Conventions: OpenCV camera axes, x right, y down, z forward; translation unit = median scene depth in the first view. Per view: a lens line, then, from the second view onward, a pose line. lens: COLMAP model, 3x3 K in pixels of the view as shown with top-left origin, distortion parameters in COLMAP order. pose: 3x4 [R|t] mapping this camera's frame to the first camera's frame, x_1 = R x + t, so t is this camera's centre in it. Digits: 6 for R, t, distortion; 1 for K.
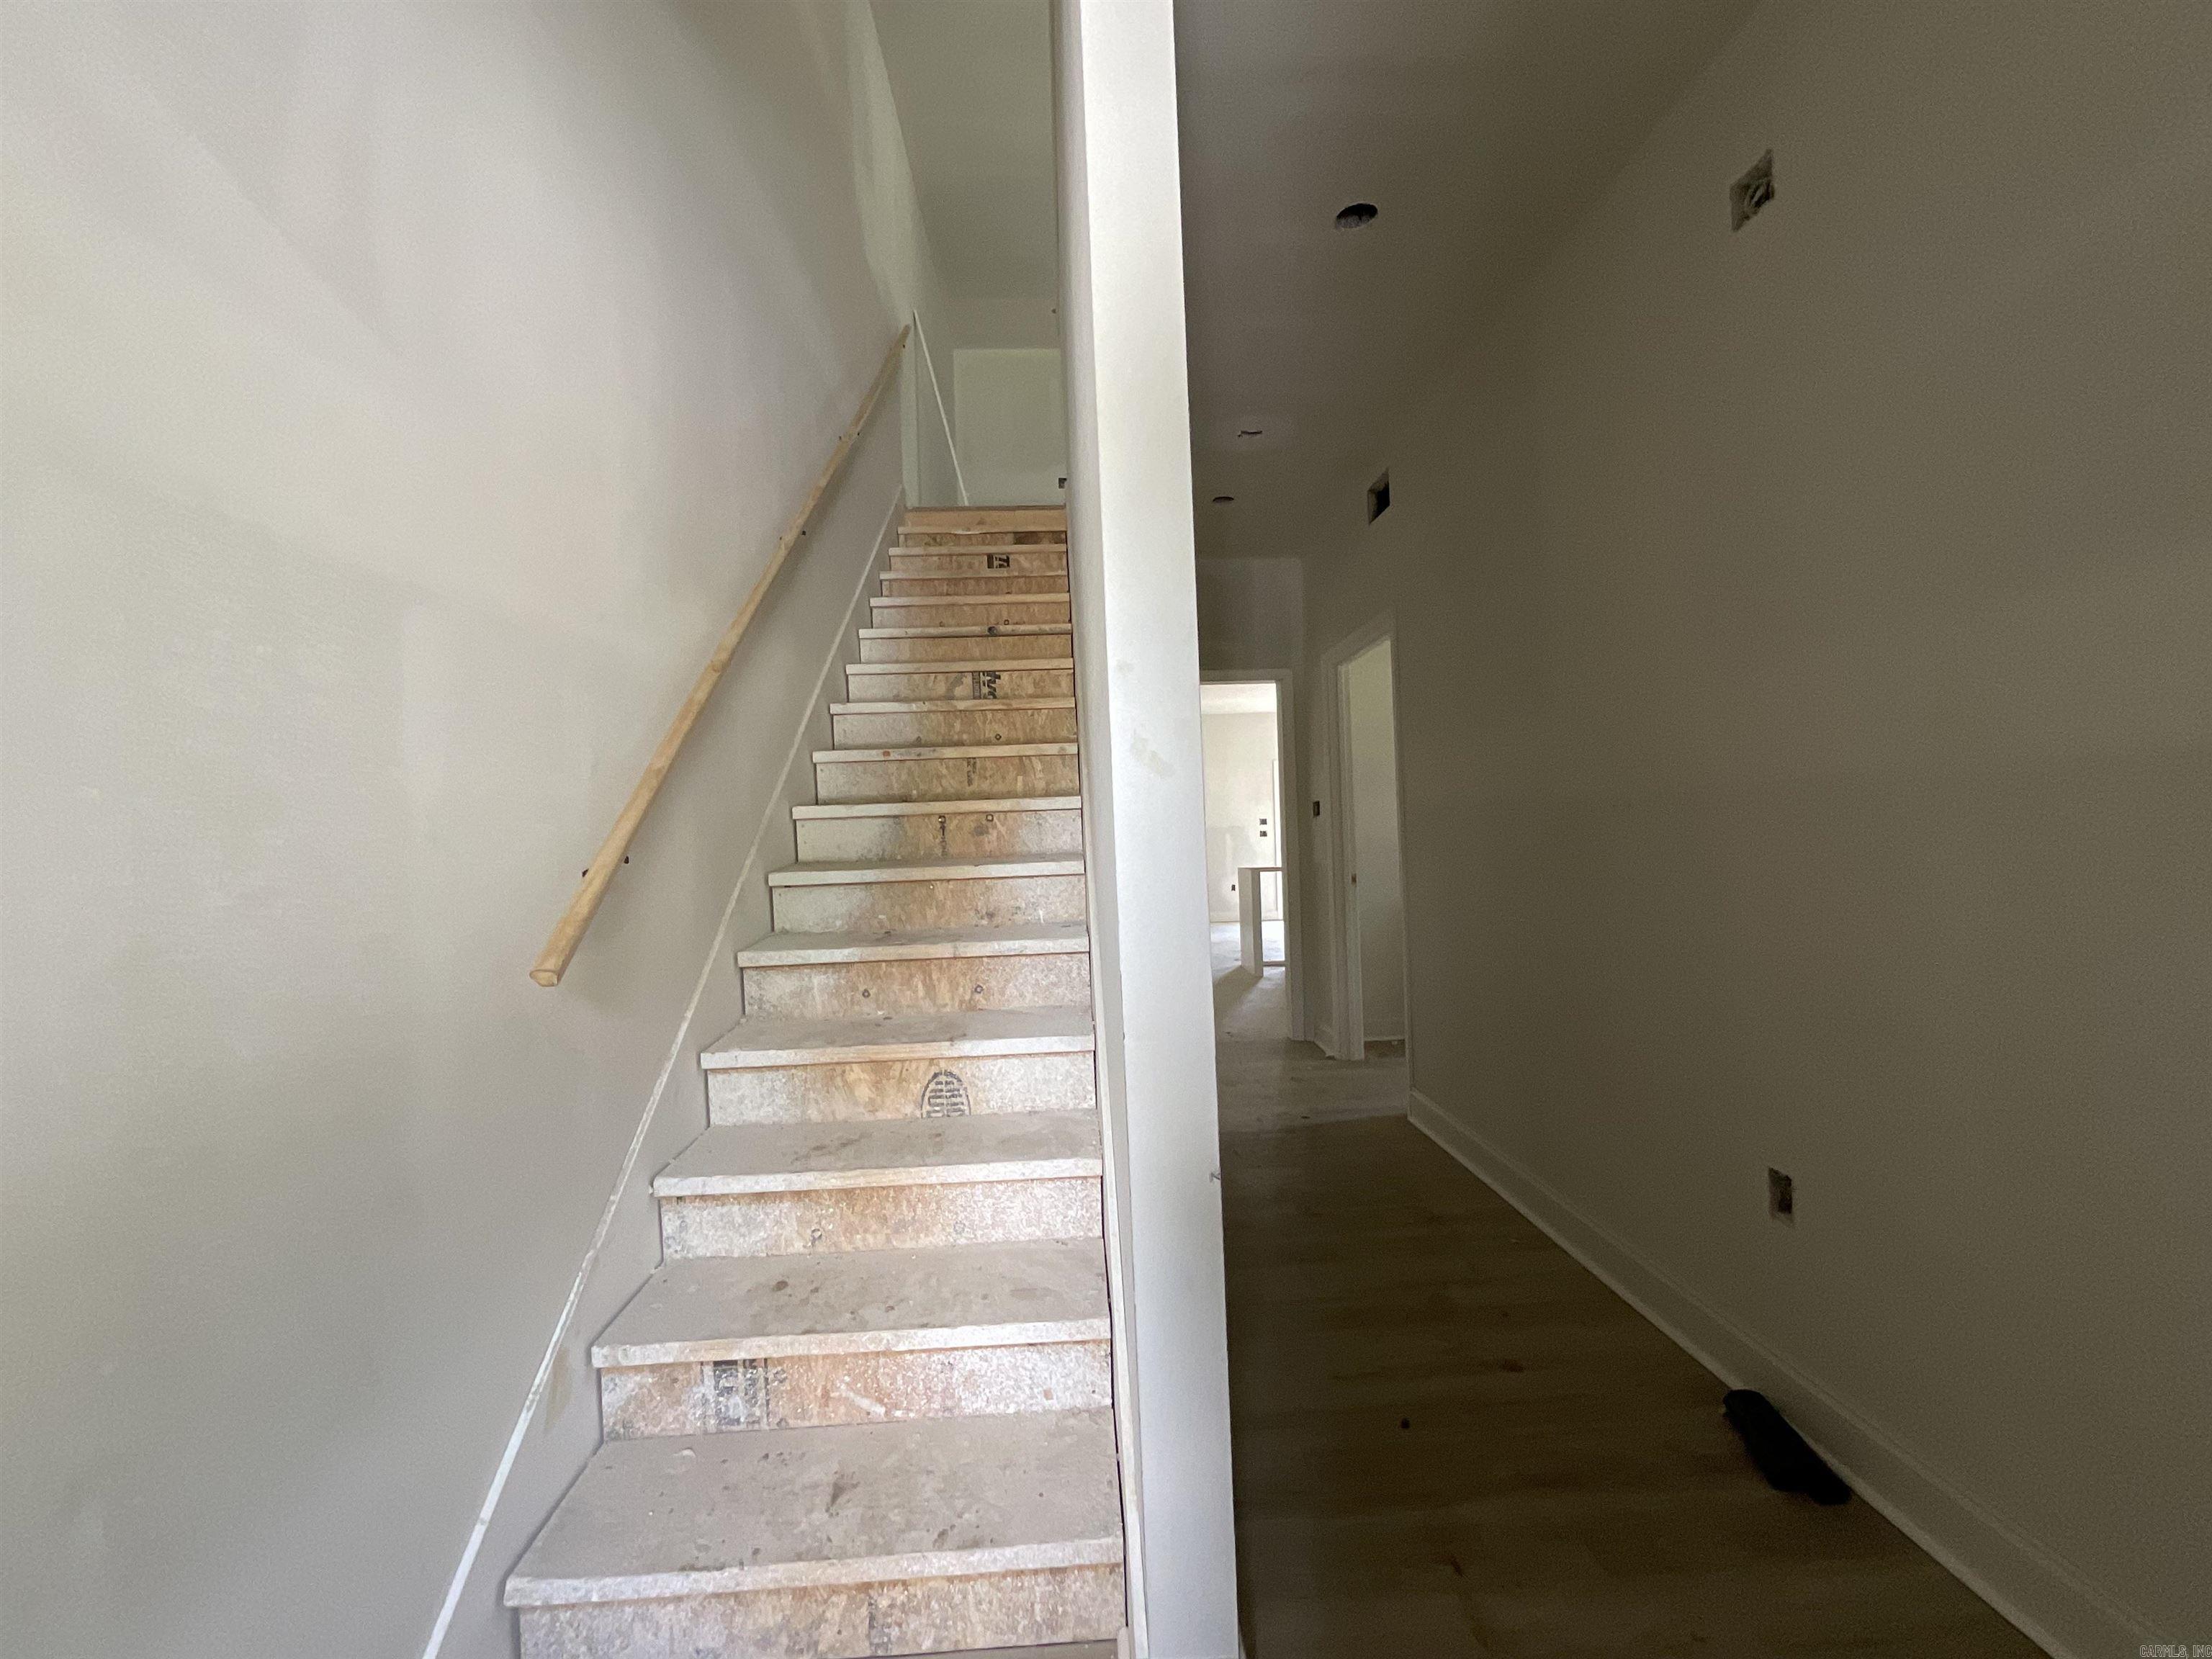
lens RADIAL K [[888.3, 0, 1094.0], [0, 888.3, 848.1], [0, 0, 1]] dist [-0.002038, 0.000309]
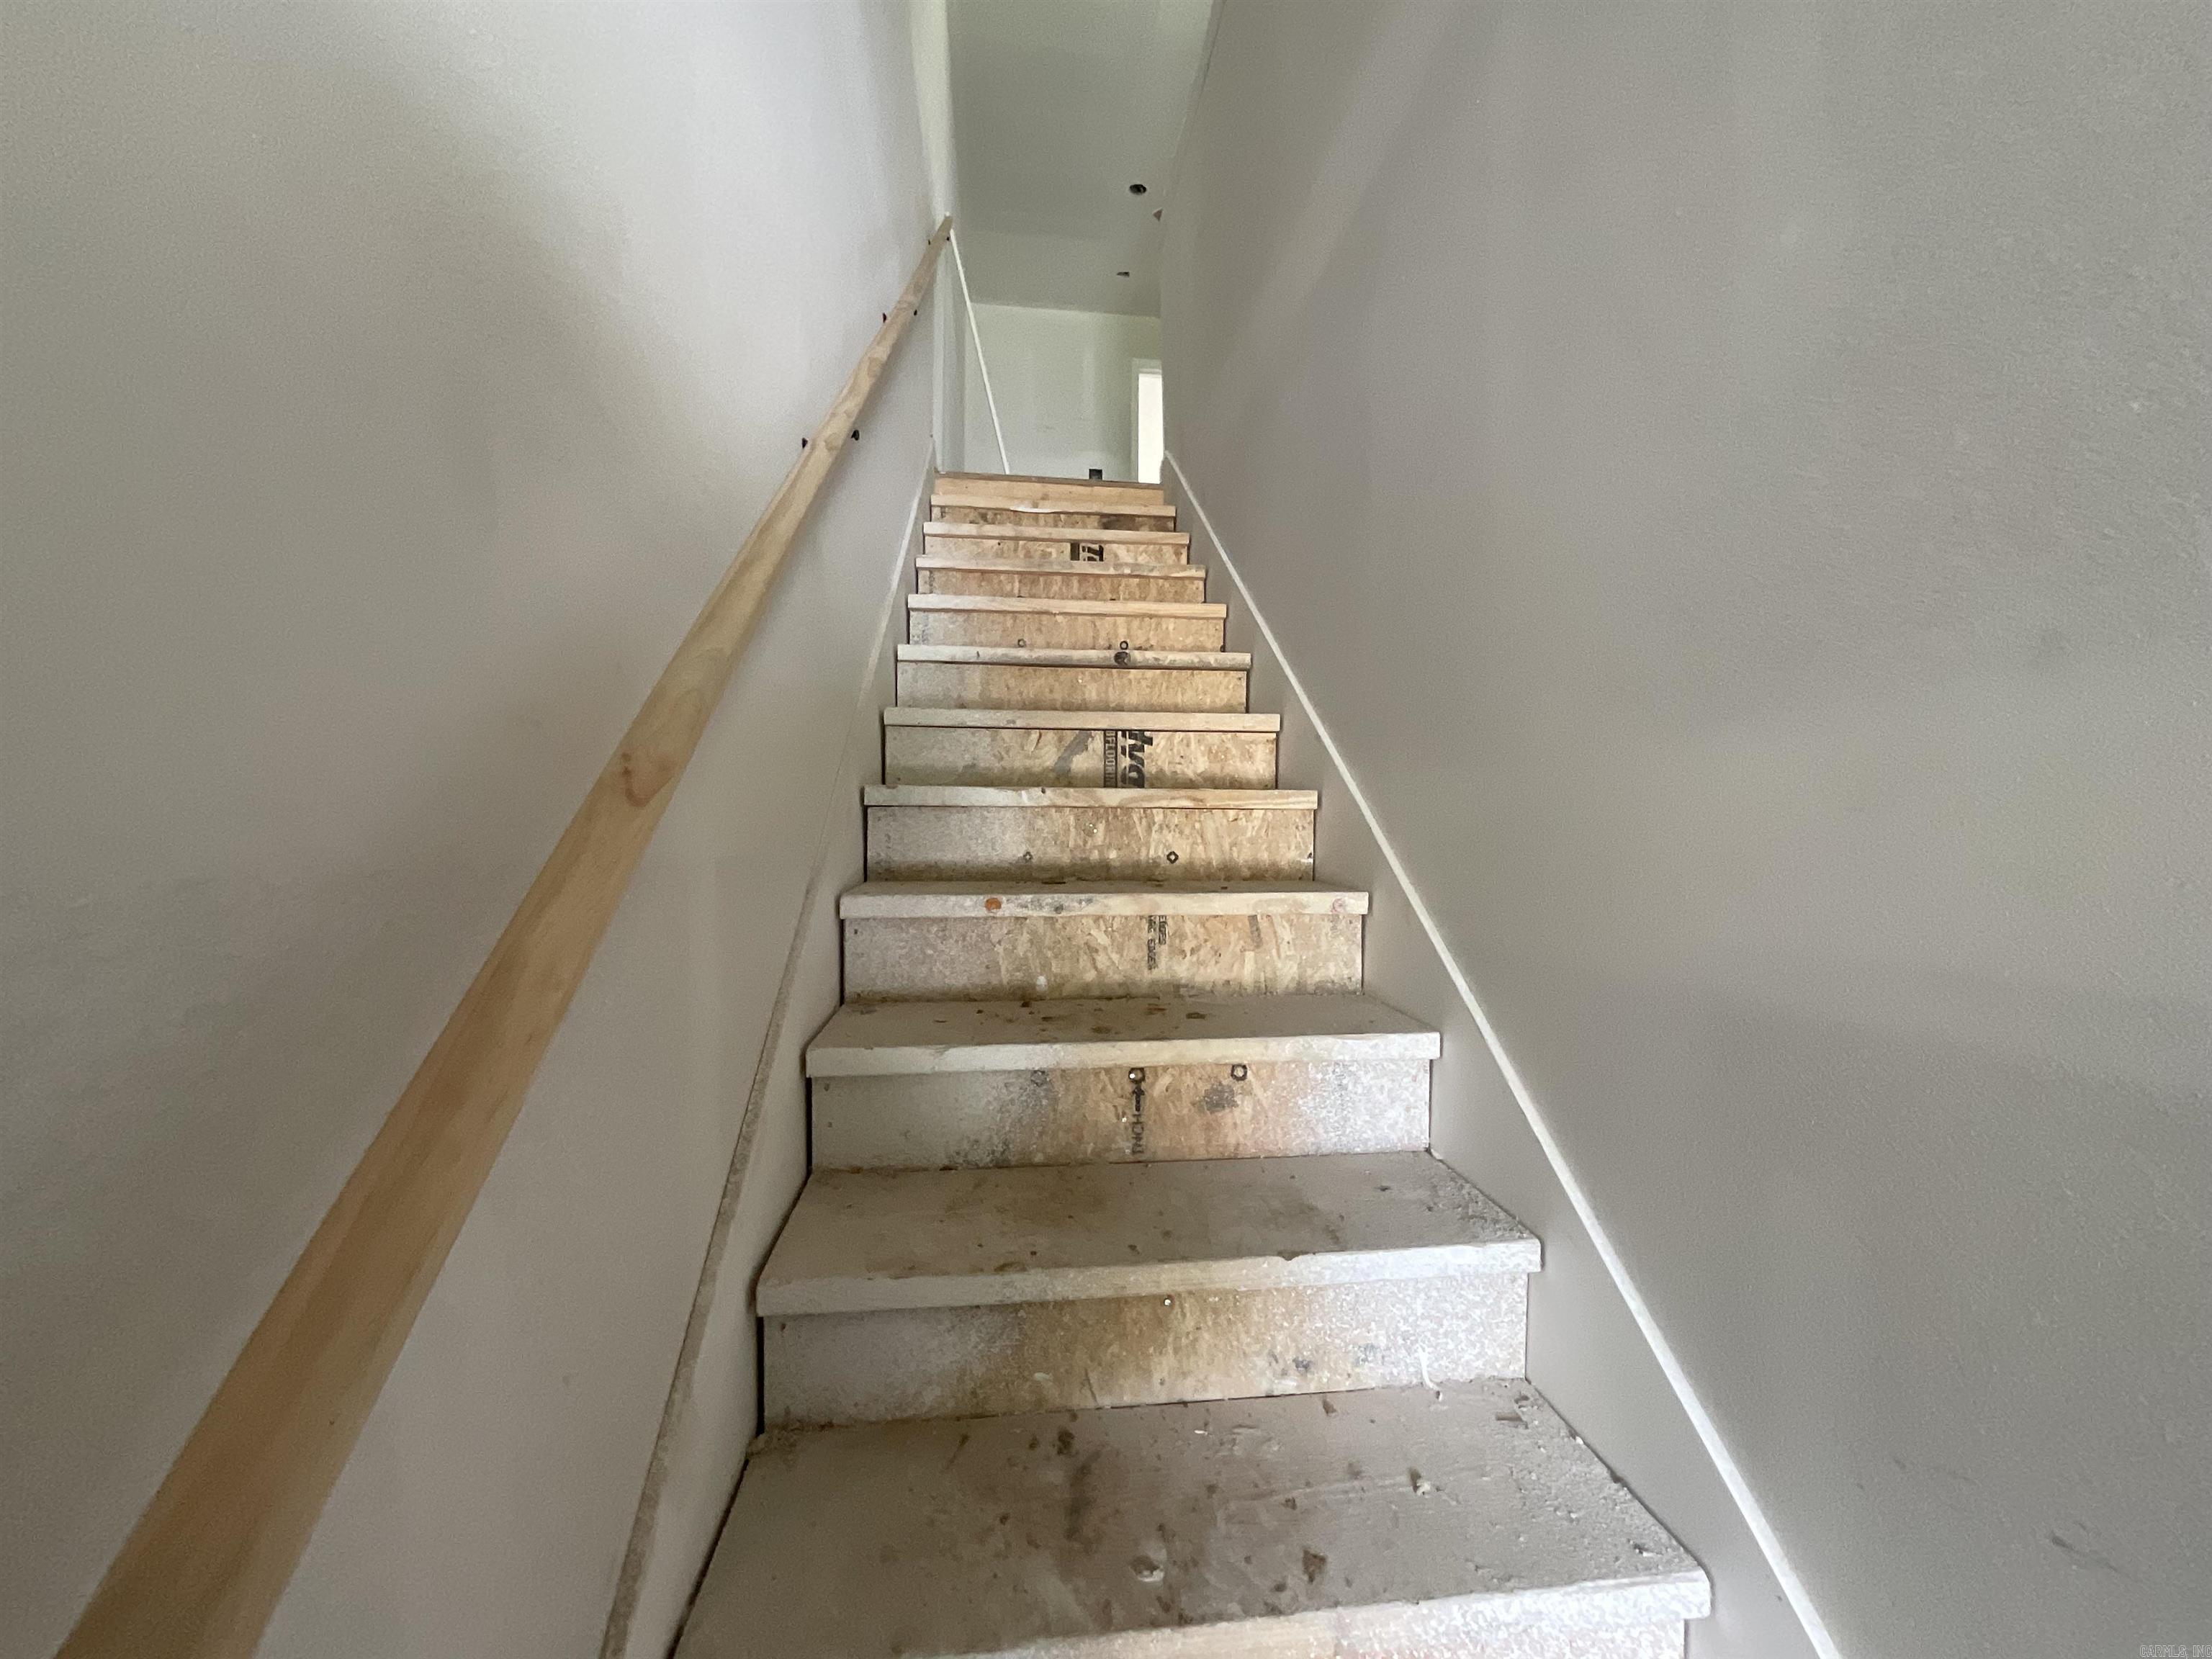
lens RADIAL K [[888.3, 0, 1120.8], [0, 888.3, 814.6], [0, 0, 1]] dist [-0.002038, 0.000309]
pose [[0.994691, 0.032103, 0.097767, -0.170819], [-0.027573, 0.998498, -0.047335, -0.109004], [-0.099140, 0.044388, 0.994083, 0.397825]]
